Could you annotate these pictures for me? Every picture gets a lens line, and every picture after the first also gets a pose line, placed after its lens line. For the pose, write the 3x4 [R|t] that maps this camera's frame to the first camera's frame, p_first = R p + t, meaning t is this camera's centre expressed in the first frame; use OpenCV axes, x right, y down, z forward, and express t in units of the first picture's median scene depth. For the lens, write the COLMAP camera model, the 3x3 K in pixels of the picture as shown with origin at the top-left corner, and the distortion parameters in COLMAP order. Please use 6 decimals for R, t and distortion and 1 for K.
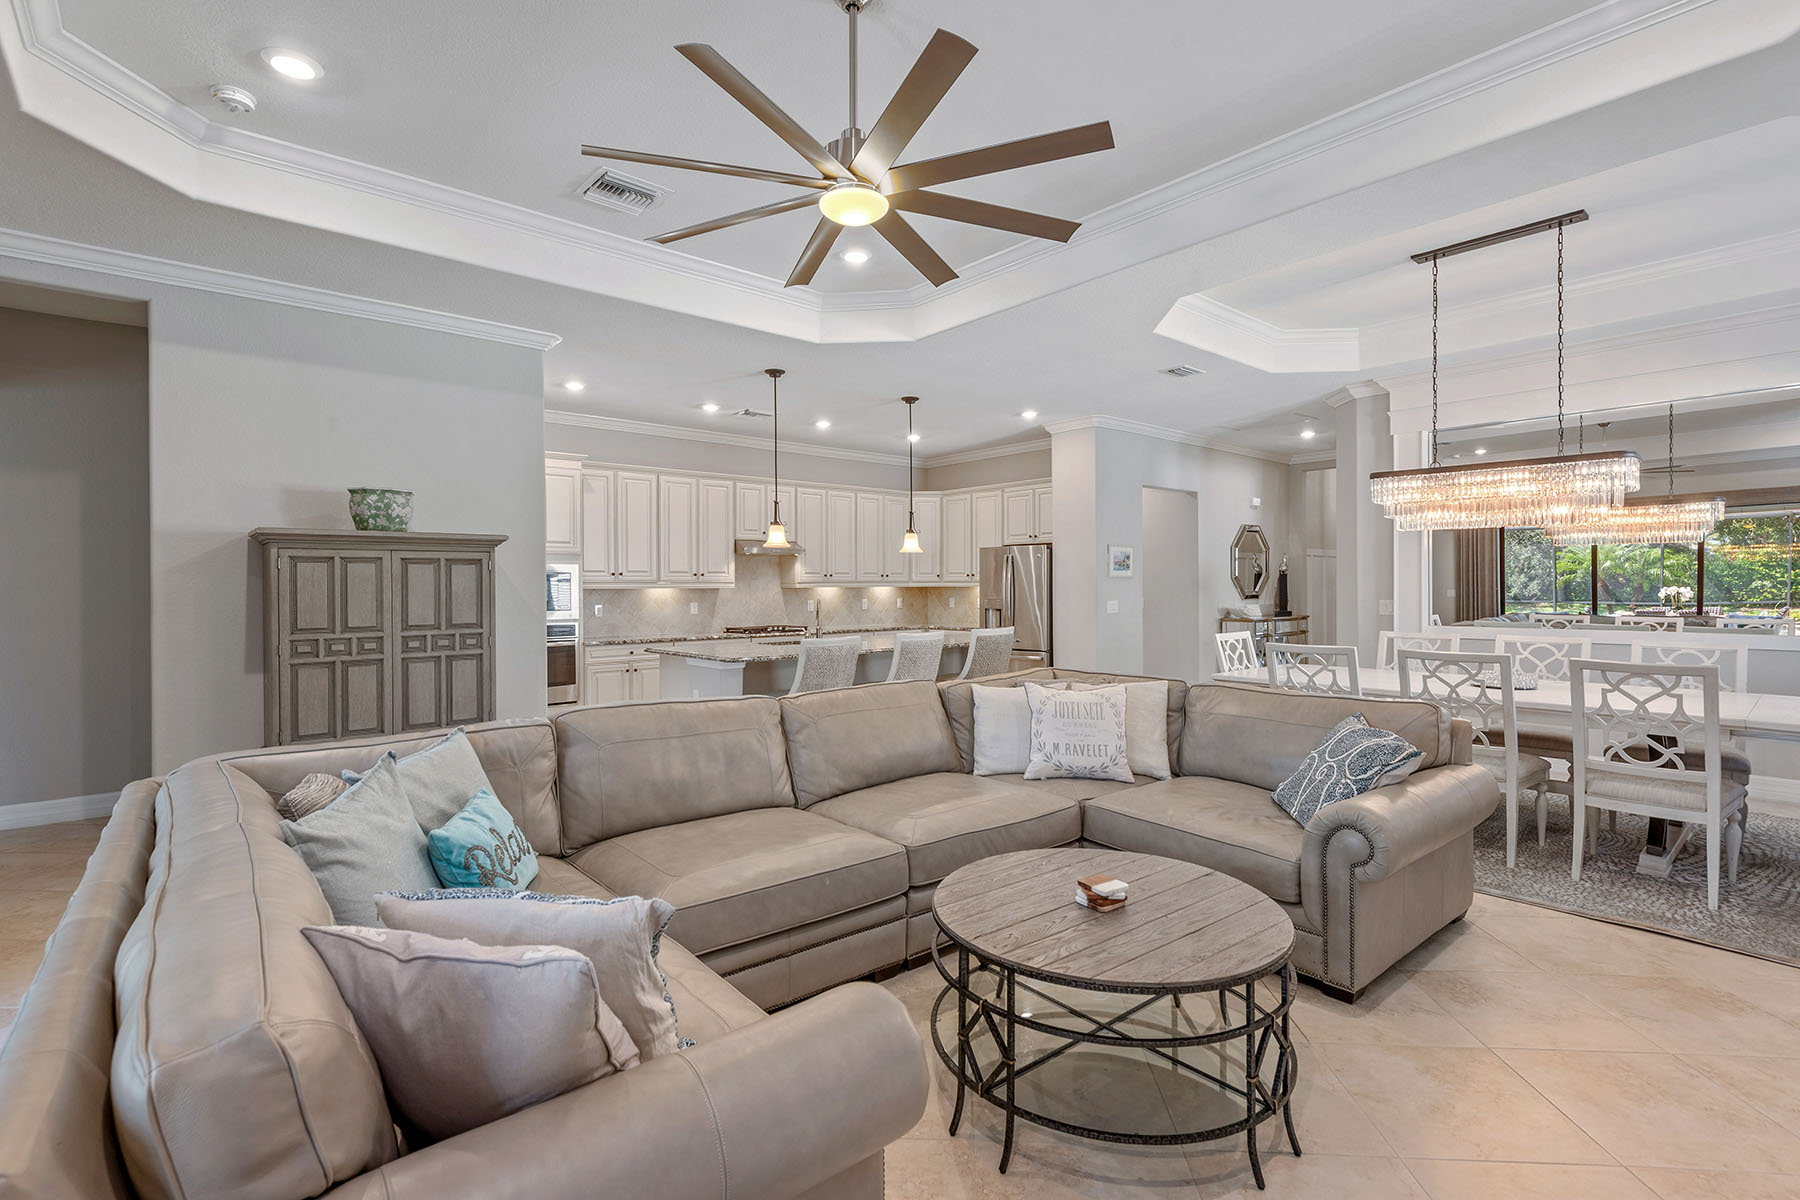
lens RADIAL K [[826.0, 0, 897.7], [0, 826.0, 593.3], [0, 0, 1]] dist [0.004257, -0.001435]
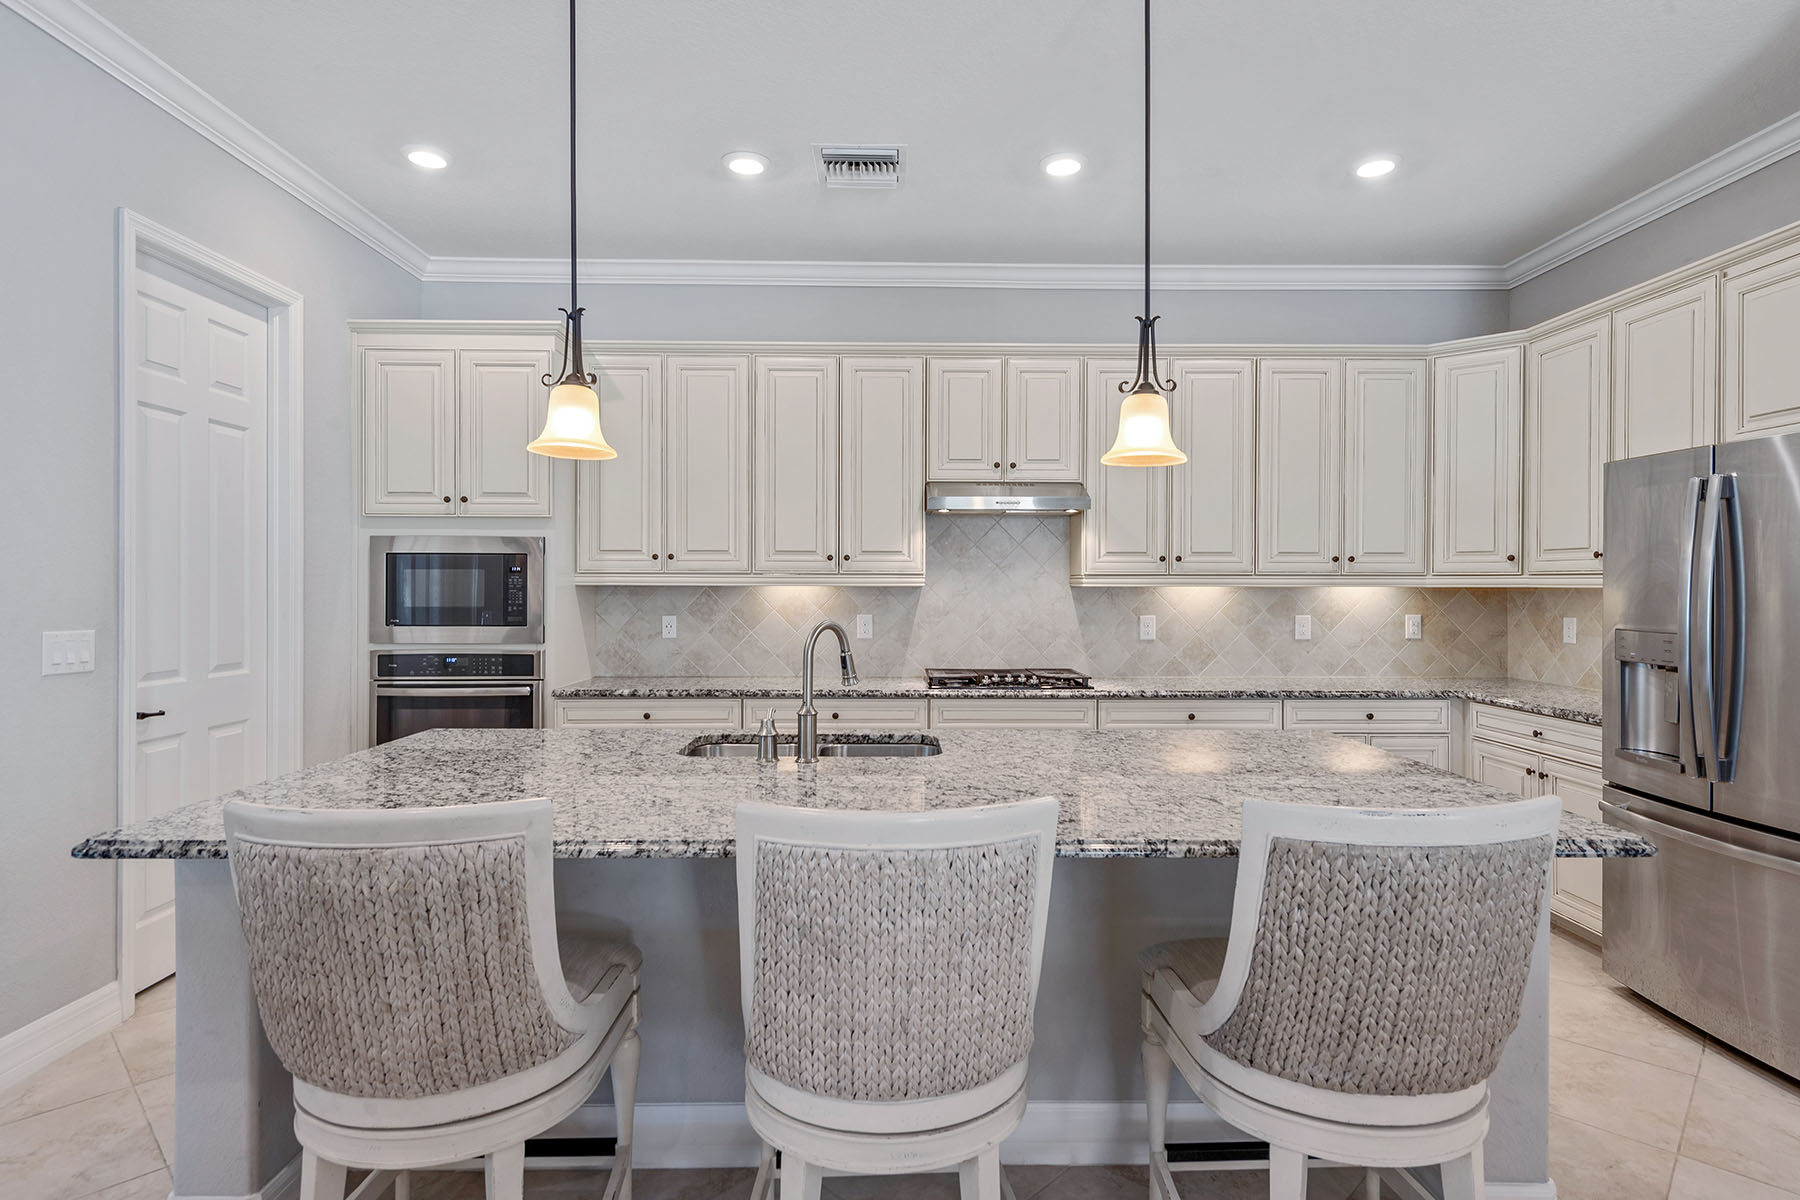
lens RADIAL K [[930.2, 0, 897.9], [0, 930.2, 573.7], [0, 0, 1]] dist [0.015272, -0.000836]
pose [[0.761242, -0.000489, -0.648467, 0.117847], [-0.011987, 0.999818, -0.014826, -0.004794], [0.648357, 0.019059, 0.761098, 0.533132]]
